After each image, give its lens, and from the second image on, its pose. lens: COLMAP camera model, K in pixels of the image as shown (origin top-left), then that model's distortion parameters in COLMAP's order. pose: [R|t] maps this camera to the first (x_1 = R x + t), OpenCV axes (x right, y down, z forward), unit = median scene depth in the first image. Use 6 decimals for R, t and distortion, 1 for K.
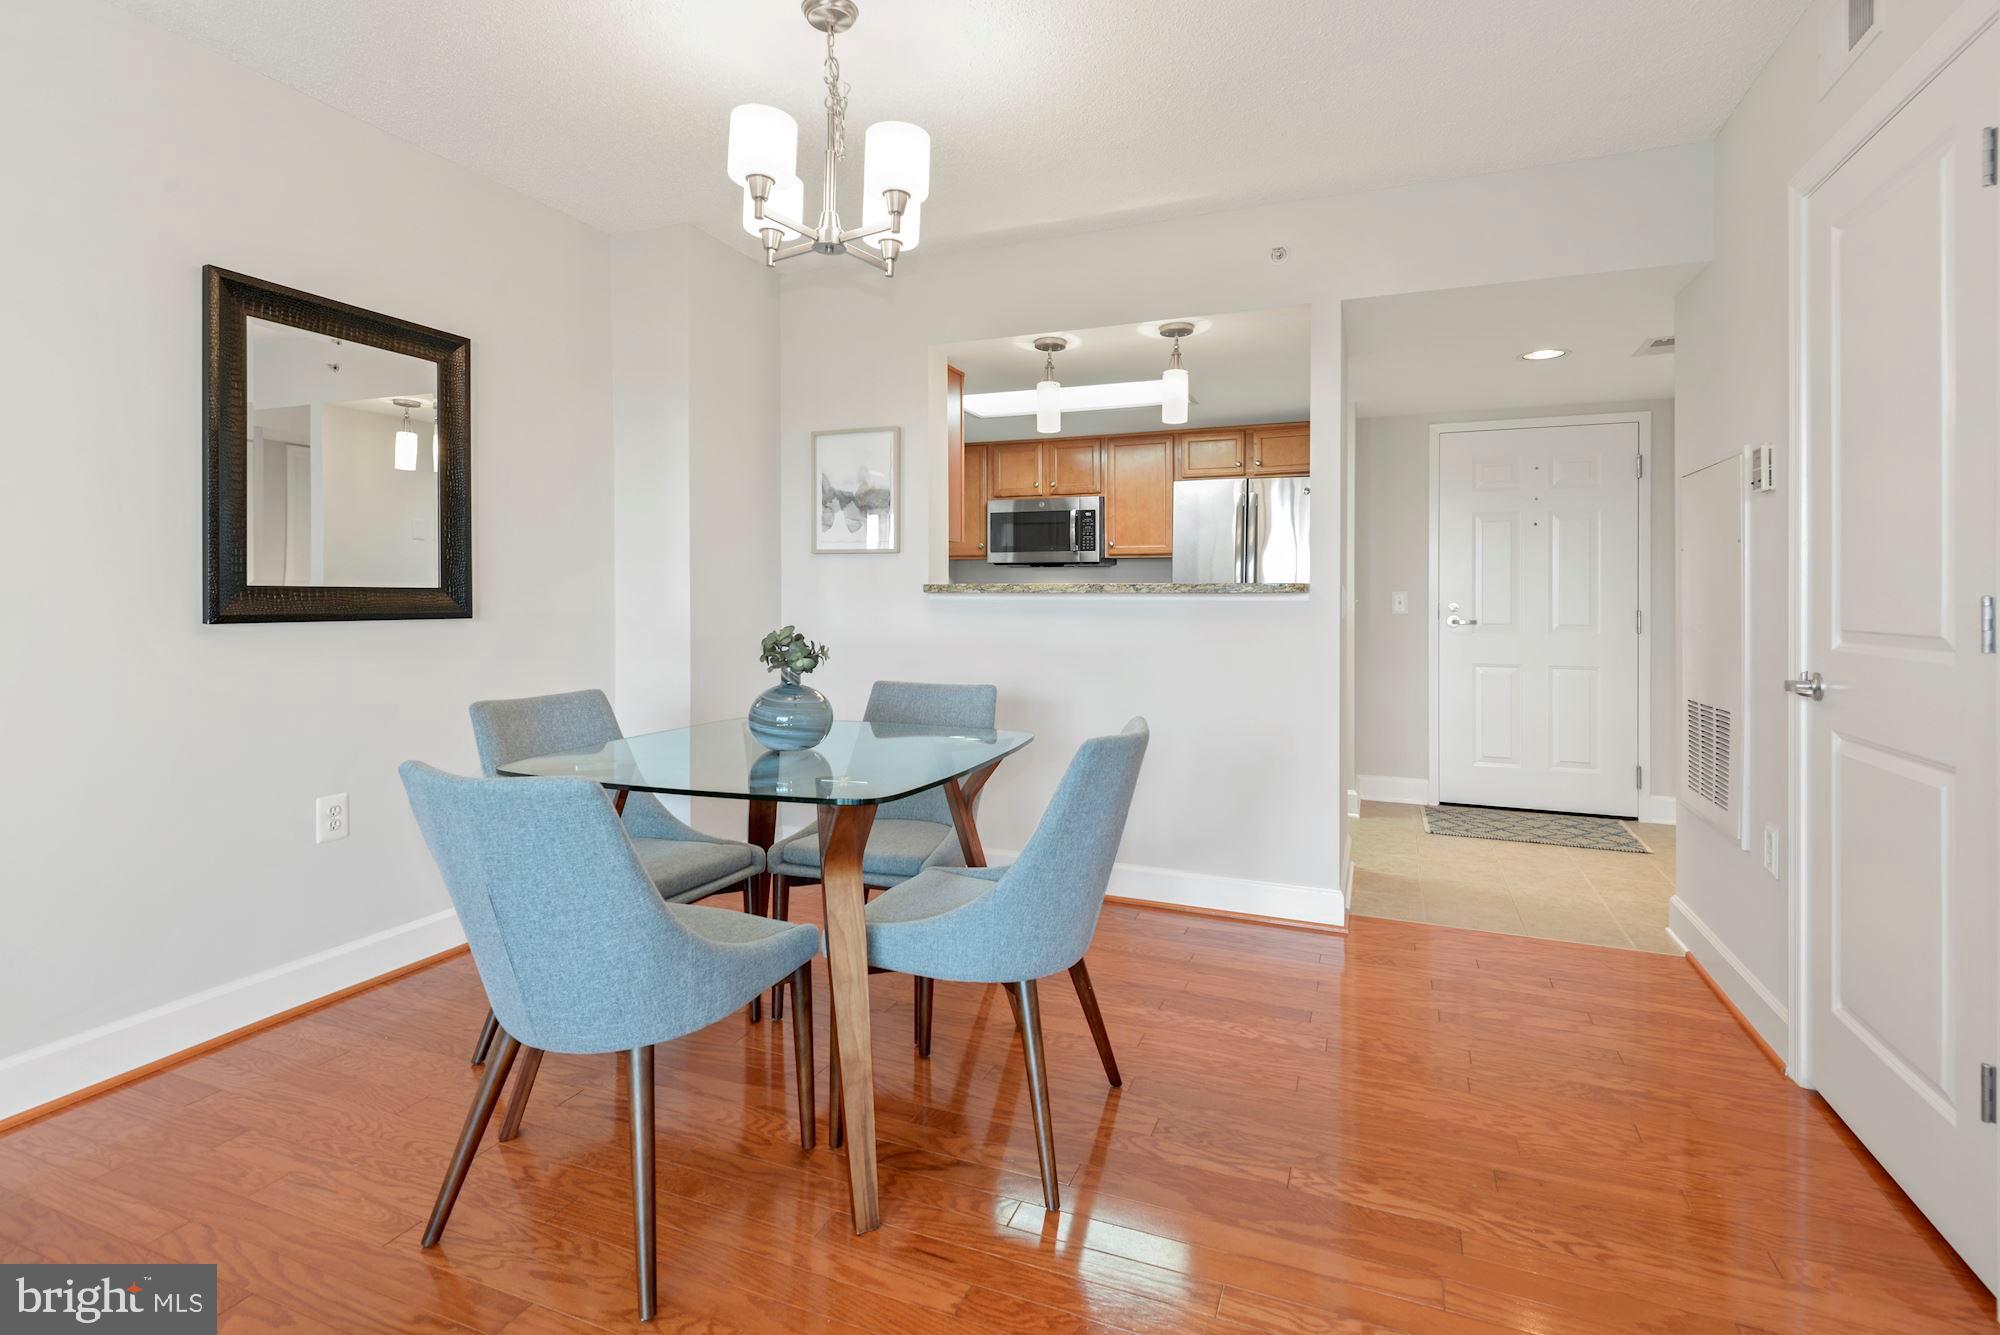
lens RADIAL K [[966.4, 0, 1004.7], [0, 966.4, 601.2], [0, 0, 1]] dist [0.021163, -0.000494]
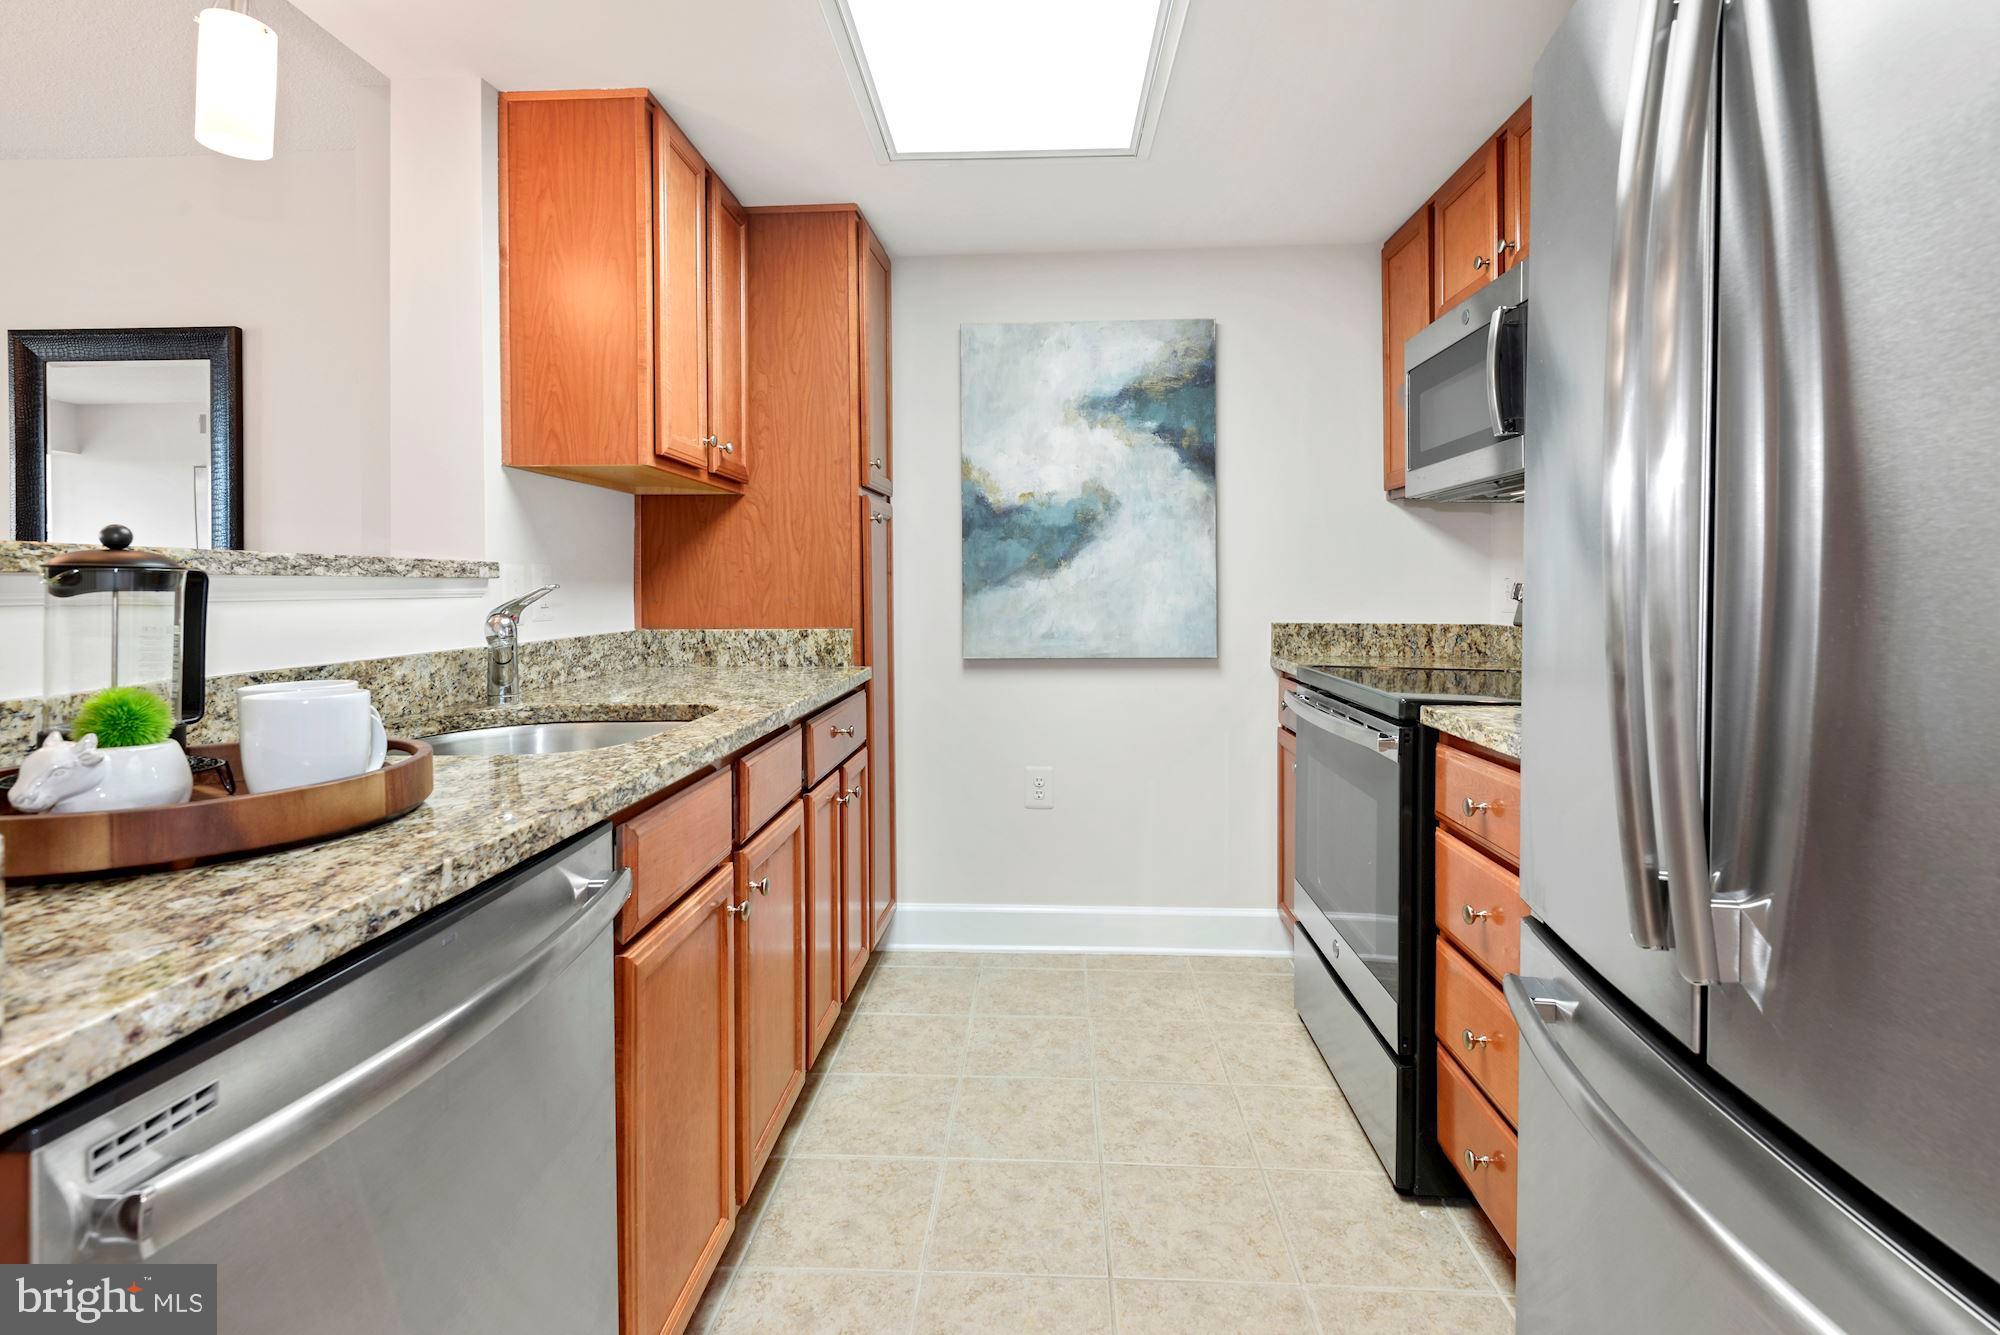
lens RADIAL K [[935.7, 0, 1004.7], [0, 935.7, 591.3], [0, 0, 1]] dist [0.047121, -0.039146]
pose [[0.329480, 0.006622, -0.944139, 0.462093], [0.000704, 0.999973, 0.007259, -0.006899], [0.944162, -0.003057, 0.329466, 1.095799]]
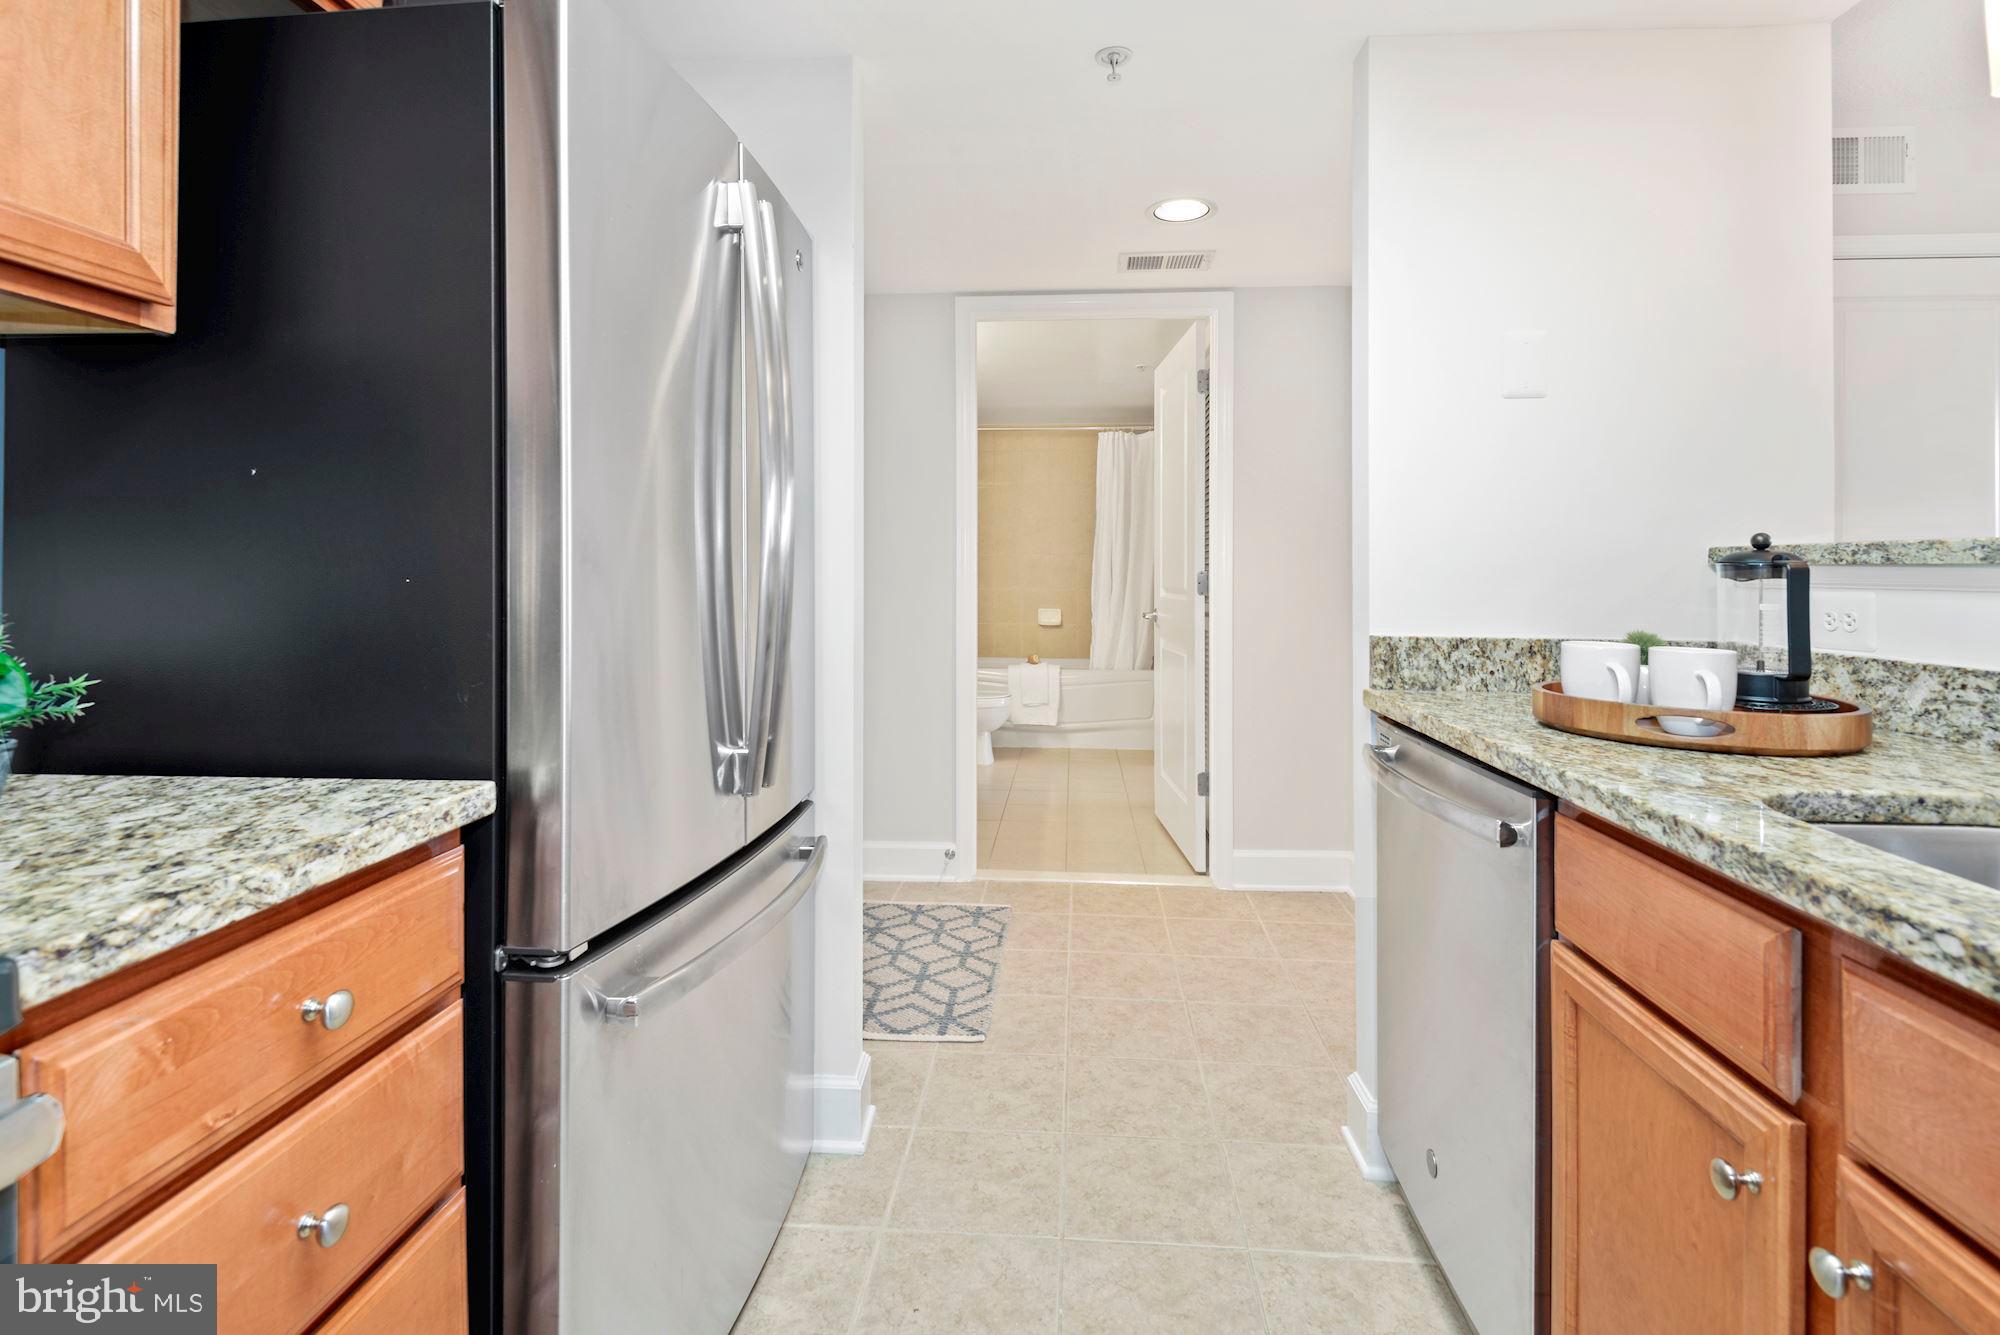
lens RADIAL K [[929.8, 0, 989.0], [0, 929.8, 608.2], [0, 0, 1]] dist [0.020068, -0.016457]
pose [[-0.290661, -0.035910, 0.956152, -0.035528], [0.001238, 0.999281, 0.037906, -0.007940], [-0.956825, 0.012202, -0.290408, 1.316136]]
